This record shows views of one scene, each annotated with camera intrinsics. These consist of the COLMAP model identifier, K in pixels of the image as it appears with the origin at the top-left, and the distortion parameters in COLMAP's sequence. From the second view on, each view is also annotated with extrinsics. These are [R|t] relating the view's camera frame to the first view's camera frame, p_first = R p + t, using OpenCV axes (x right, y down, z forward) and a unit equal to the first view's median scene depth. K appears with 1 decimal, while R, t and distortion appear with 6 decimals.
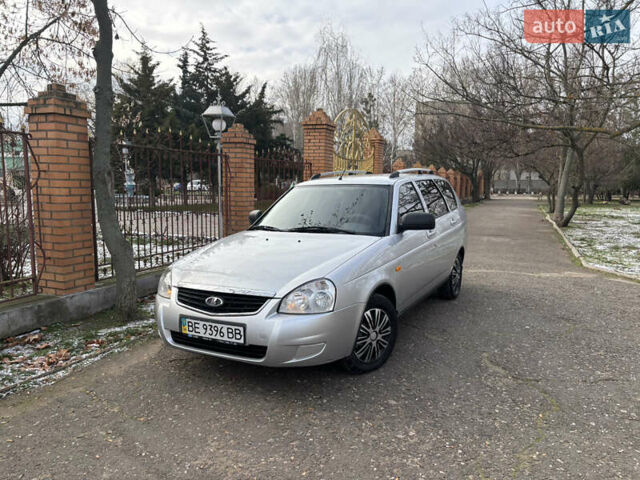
lens RADIAL K [[488.2, 0, 320.2], [0, 488.2, 236.6], [0, 0, 1]] dist [0.025072, 0.004604]
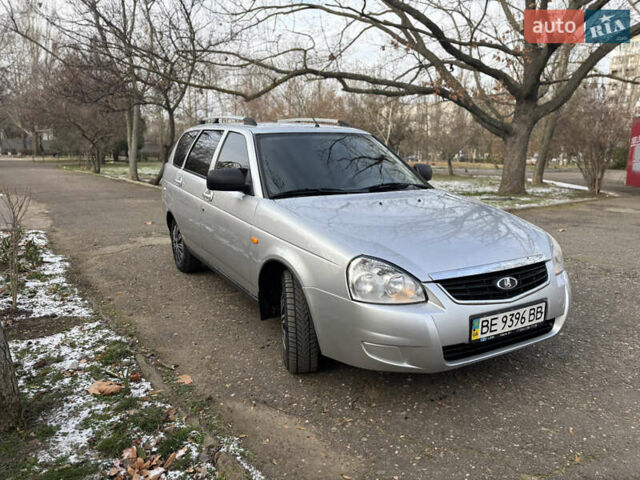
lens RADIAL K [[488.2, 0, 319.0], [0, 488.2, 243.4], [0, 0, 1]] dist [0.025072, 0.004604]
pose [[0.522459, -0.157882, 0.837920, -0.994768], [0.083332, 0.987458, 0.134100, -0.053456], [-0.848582, -0.000236, 0.529063, 0.848725]]
